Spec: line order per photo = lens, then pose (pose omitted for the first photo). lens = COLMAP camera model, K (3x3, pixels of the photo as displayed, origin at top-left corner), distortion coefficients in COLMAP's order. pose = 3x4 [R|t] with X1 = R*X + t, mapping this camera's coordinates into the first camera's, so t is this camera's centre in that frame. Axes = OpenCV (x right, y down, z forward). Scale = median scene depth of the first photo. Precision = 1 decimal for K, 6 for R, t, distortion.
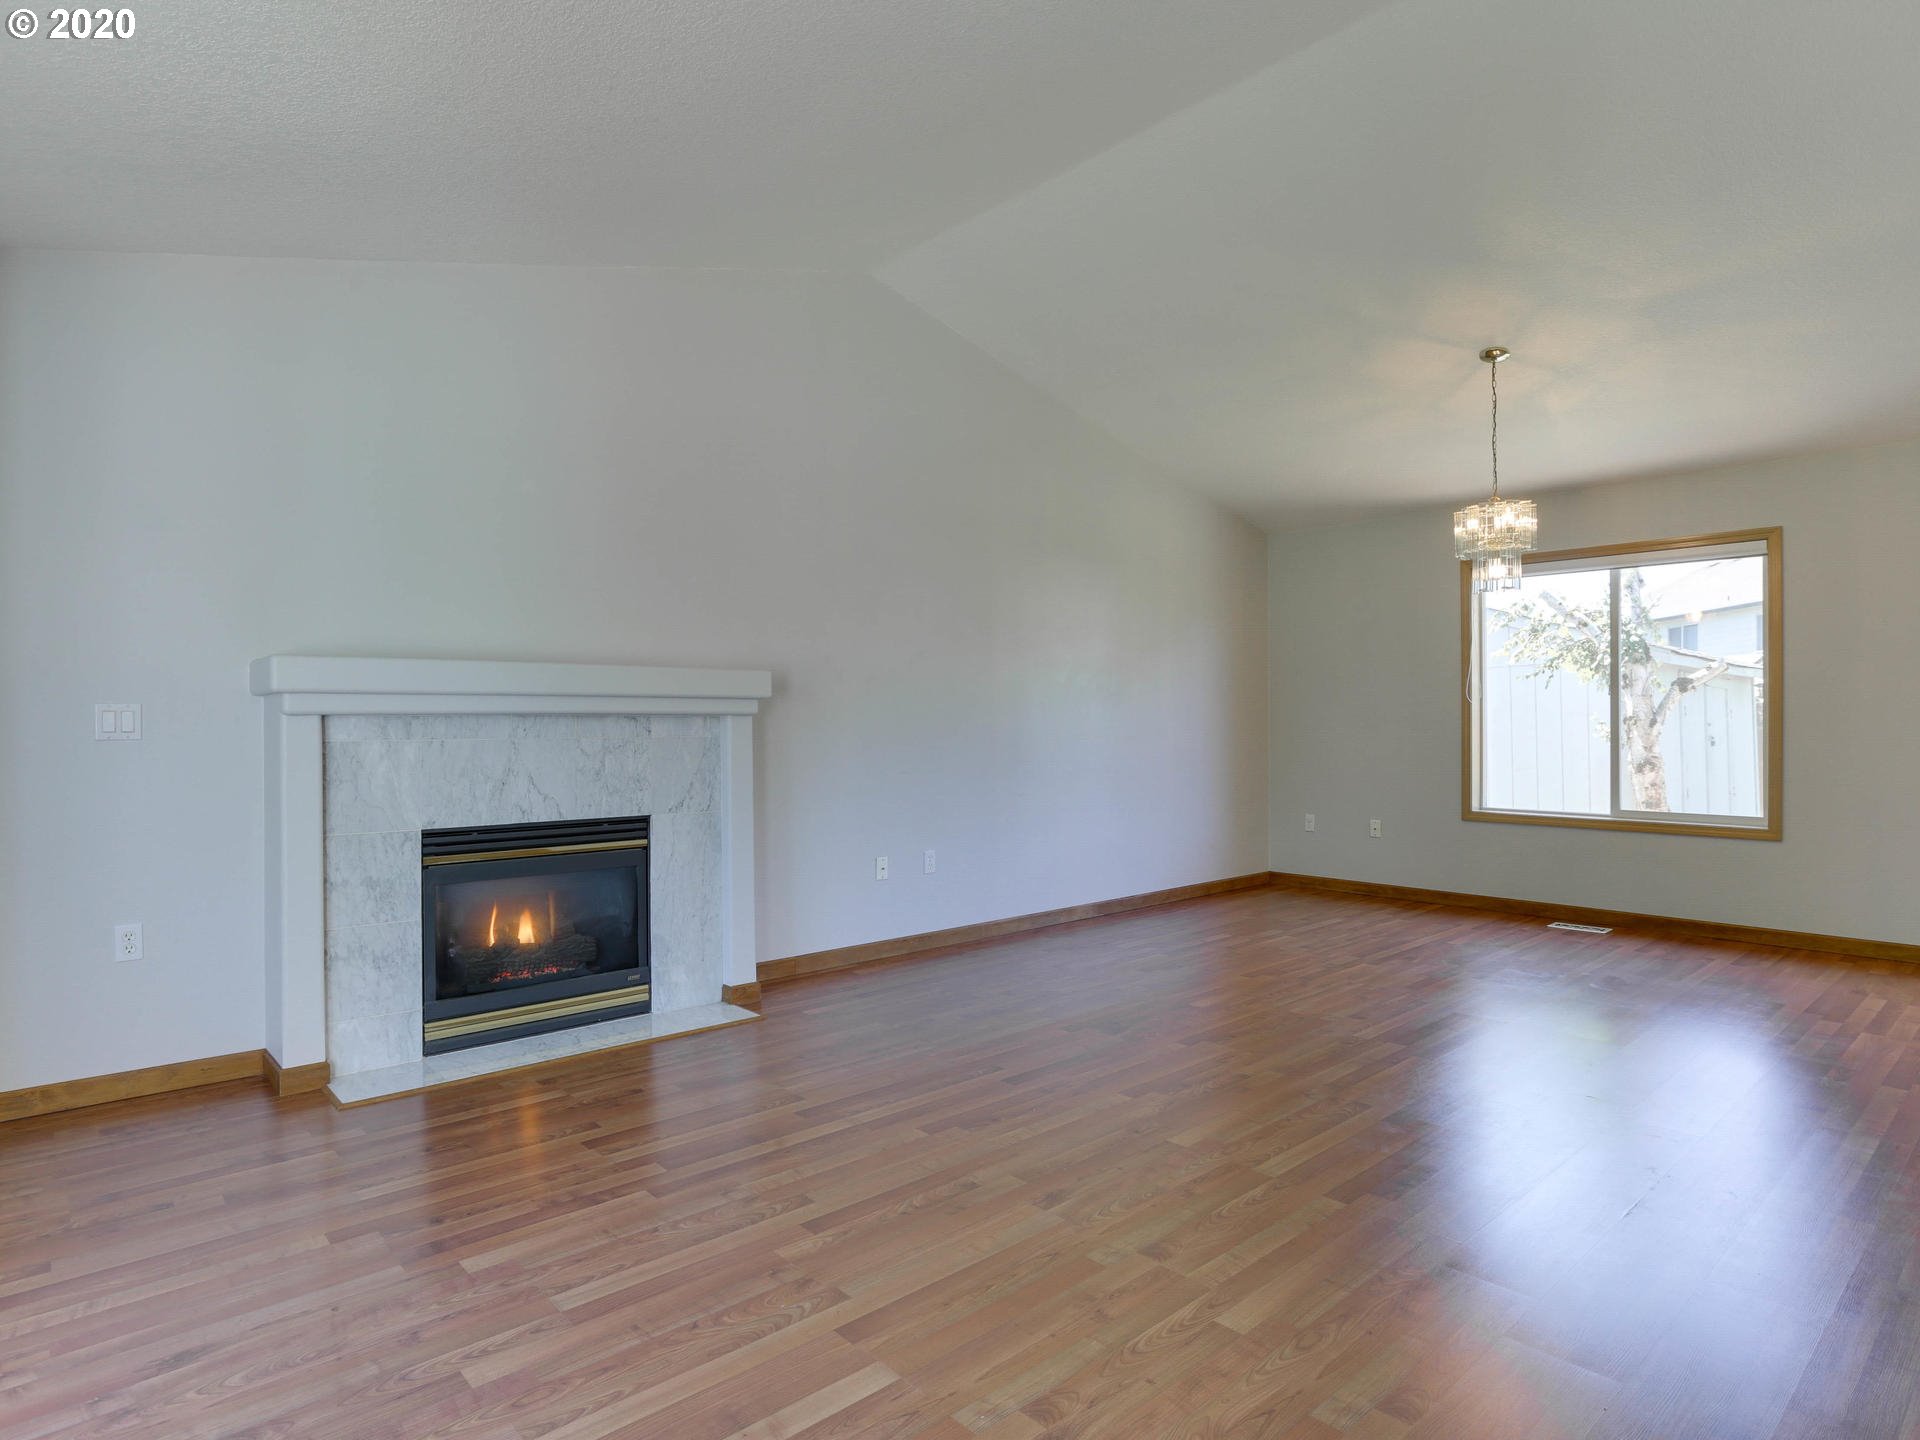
lens RADIAL K [[1065.3, 0, 956.4], [0, 1065.3, 724.8], [0, 0, 1]] dist [-0.043302, 0.024659]
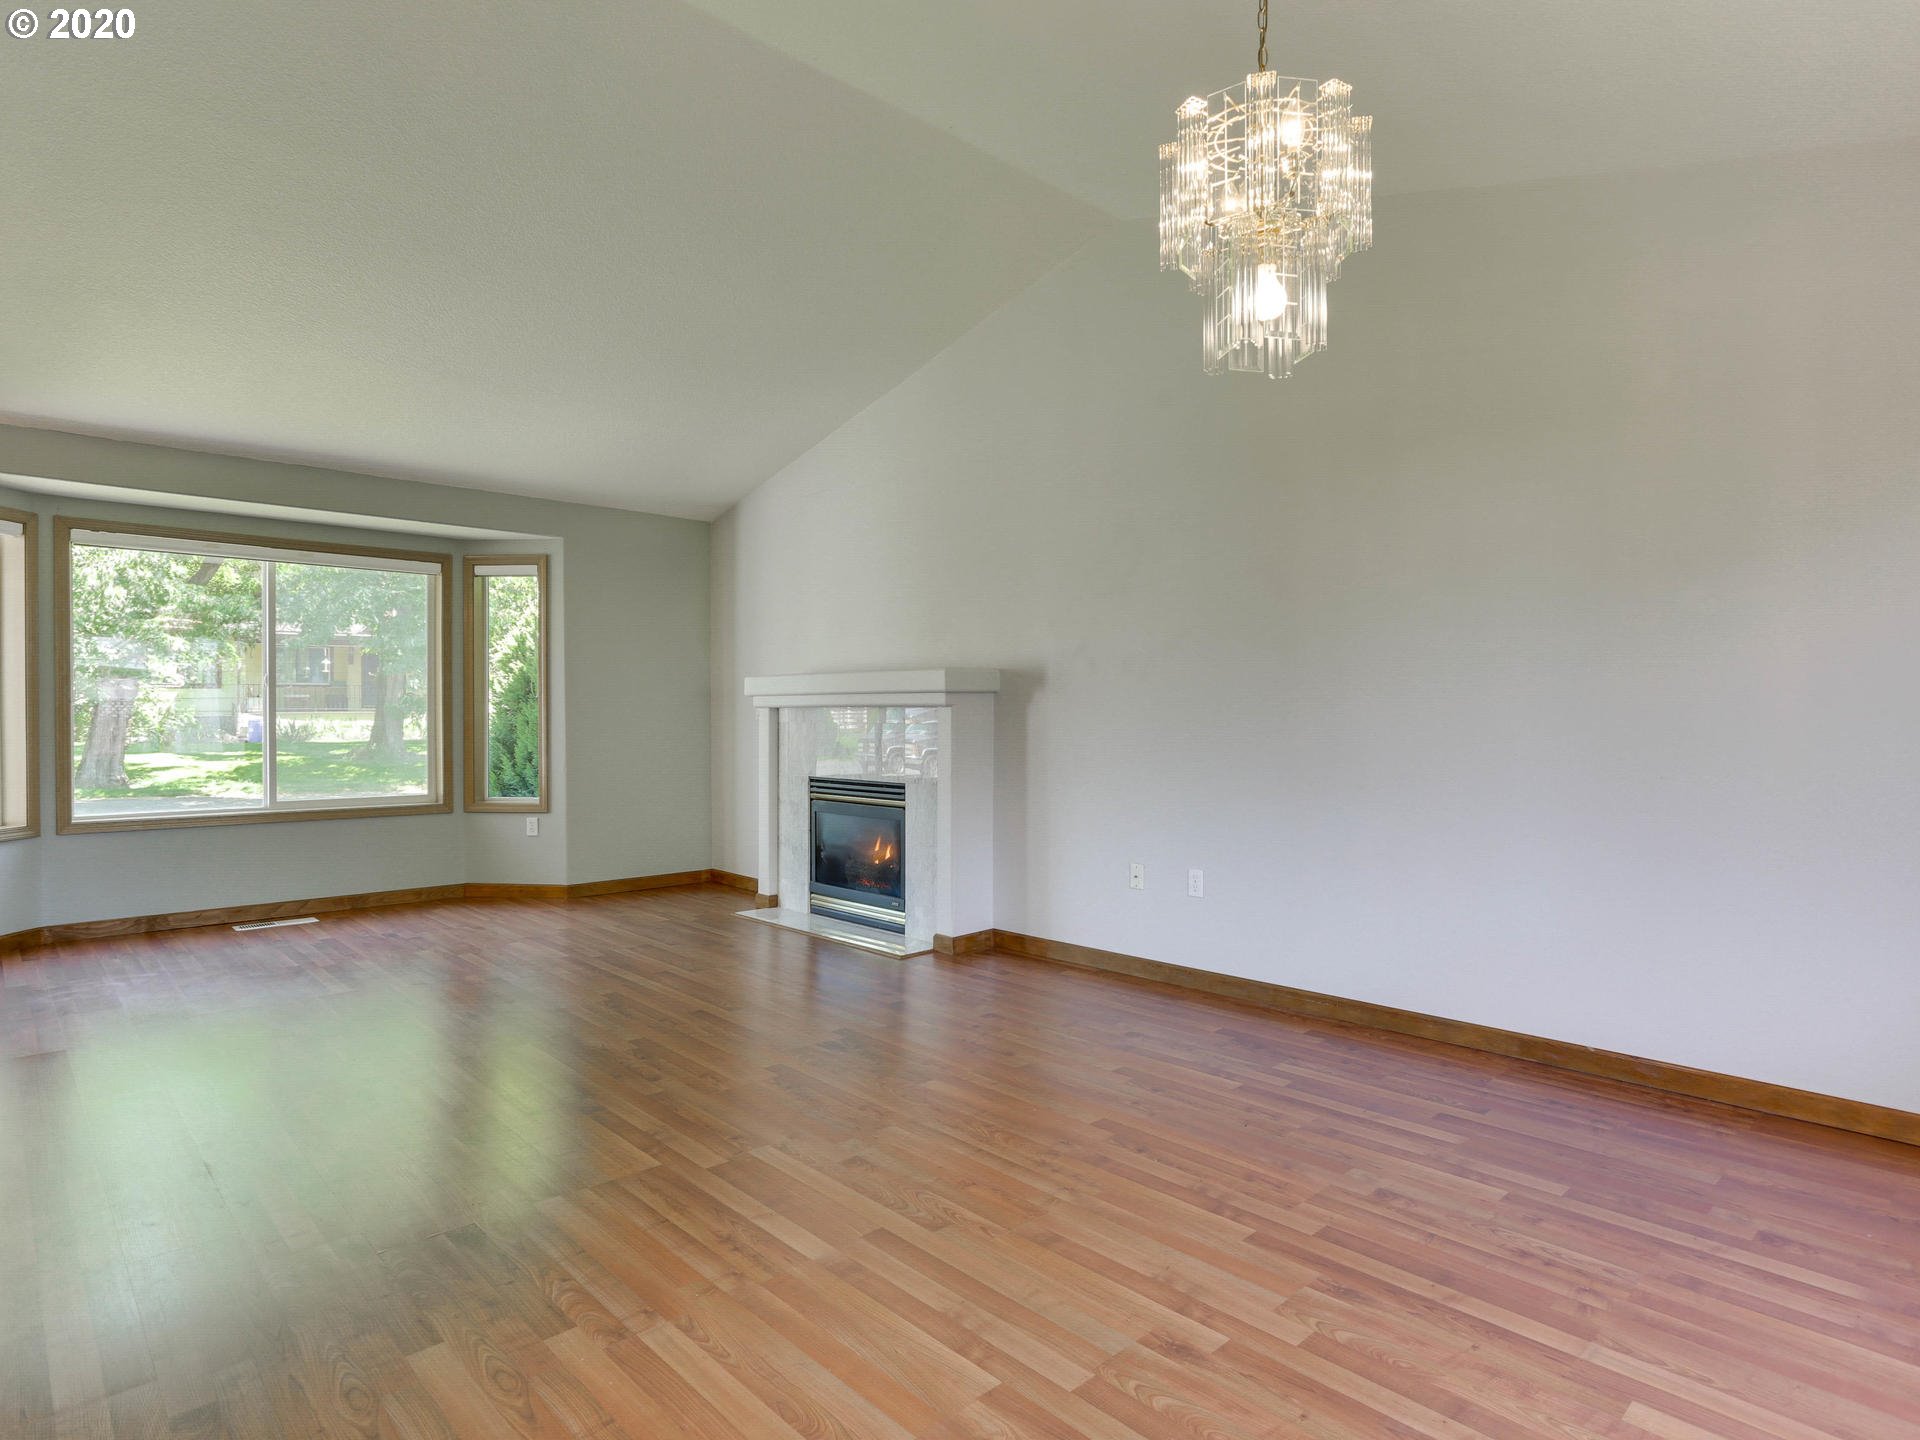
lens RADIAL K [[1065.3, 0, 950.5], [0, 1065.3, 730.2], [0, 0, 1]] dist [-0.043302, 0.024659]
pose [[0.019547, 0.019105, -0.999626, 1.173860], [-0.003215, 0.999813, 0.019046, -0.006156], [0.999804, 0.002842, 0.019605, 1.186244]]
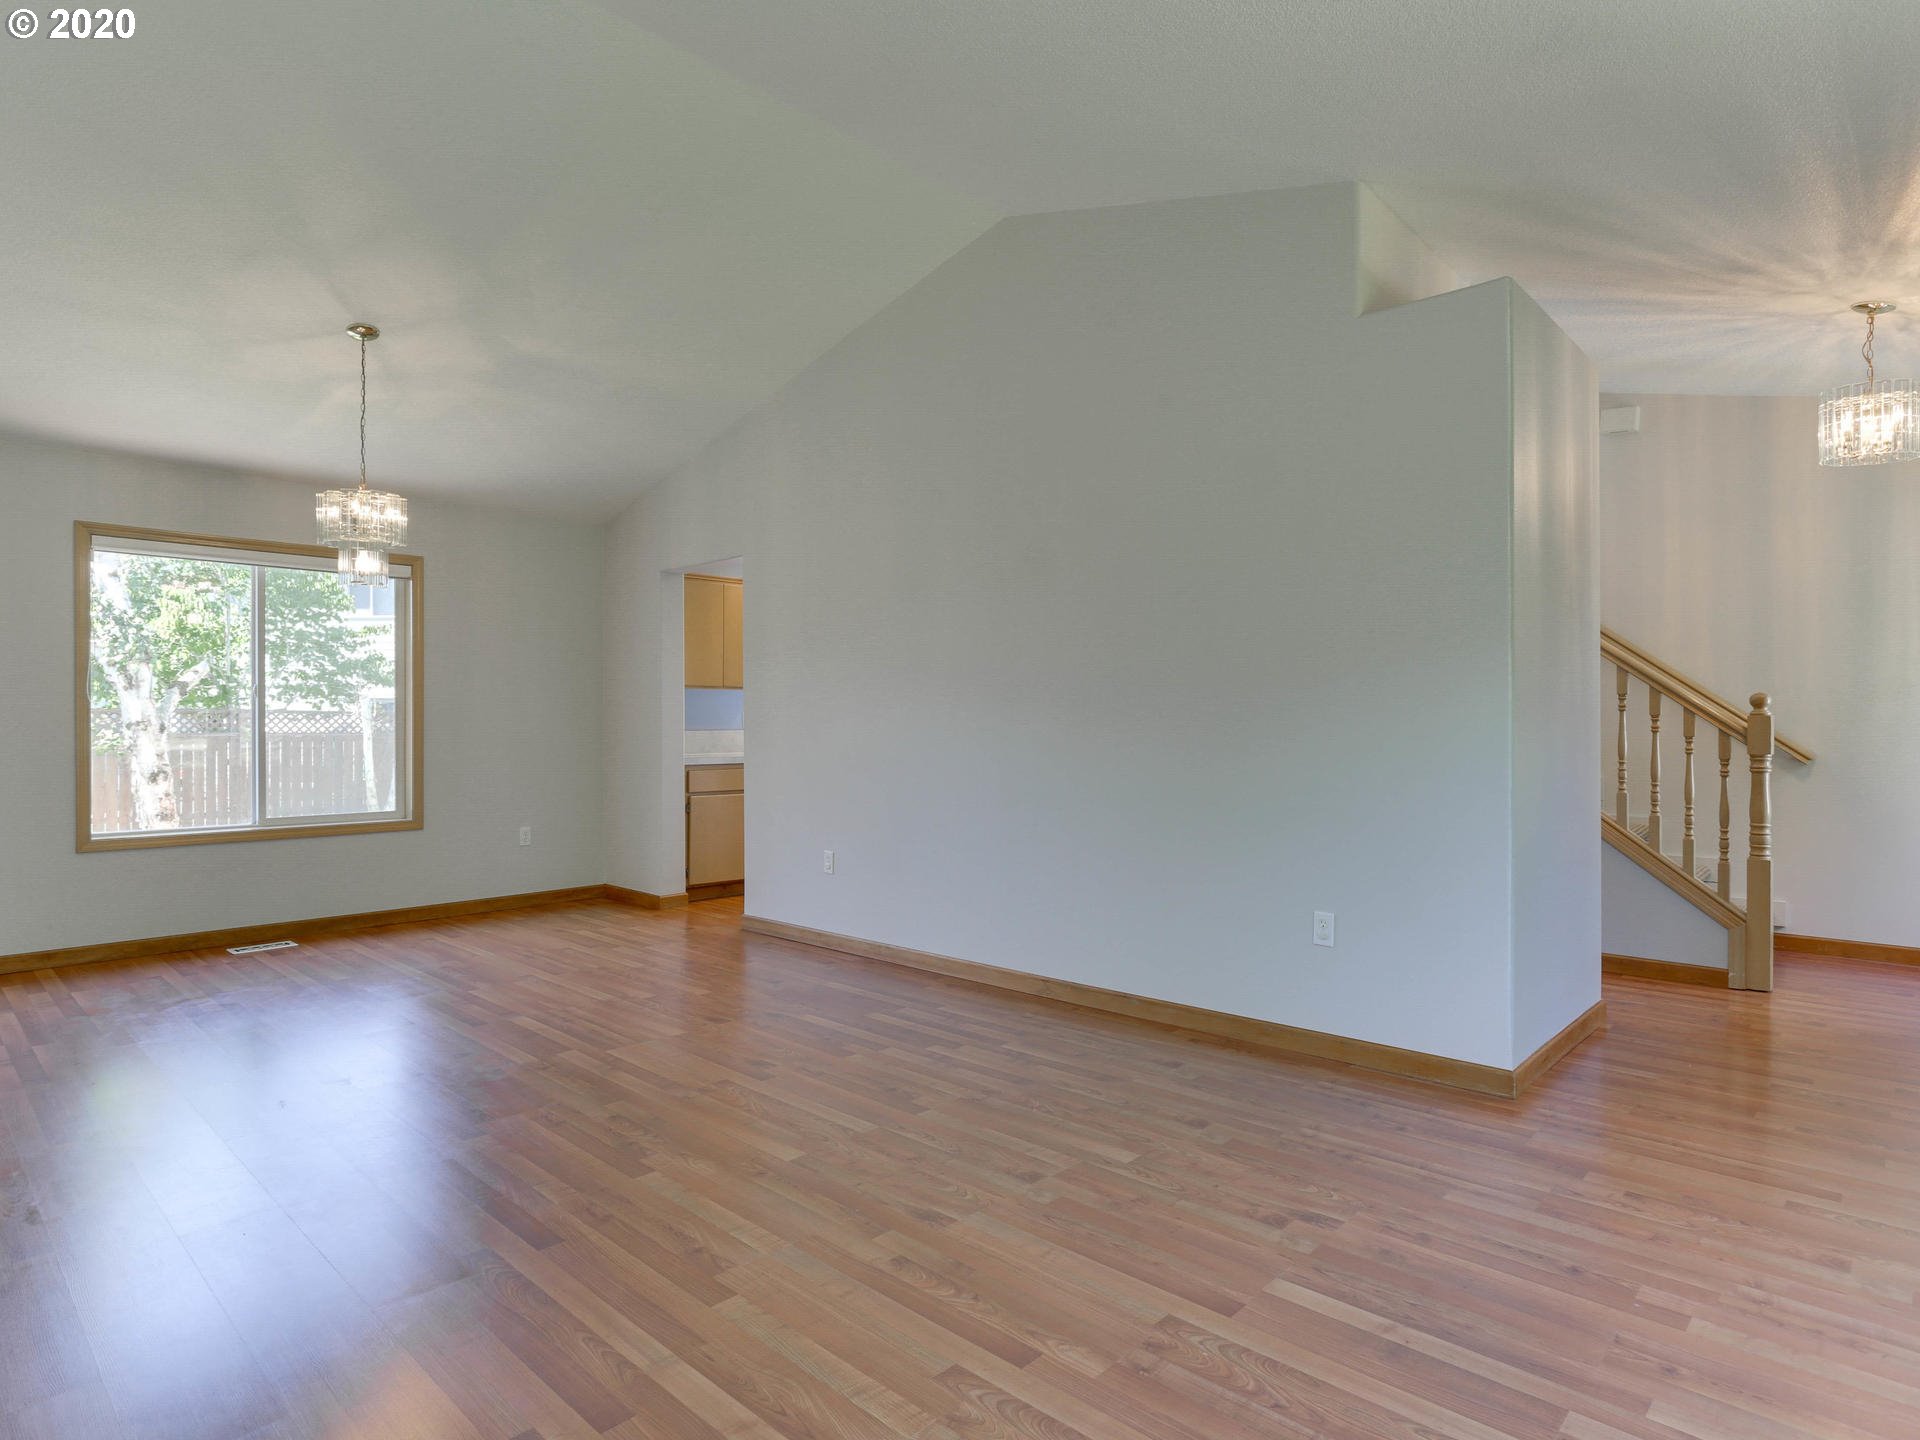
lens RADIAL K [[1065.3, 0, 952.9], [0, 1065.3, 719.8], [0, 0, 1]] dist [-0.043302, 0.024659]
pose [[-0.076601, 0.007577, 0.997033, -0.612437], [0.006148, 0.999956, -0.007127, 0.003015], [-0.997043, 0.005583, -0.076644, 0.740401]]
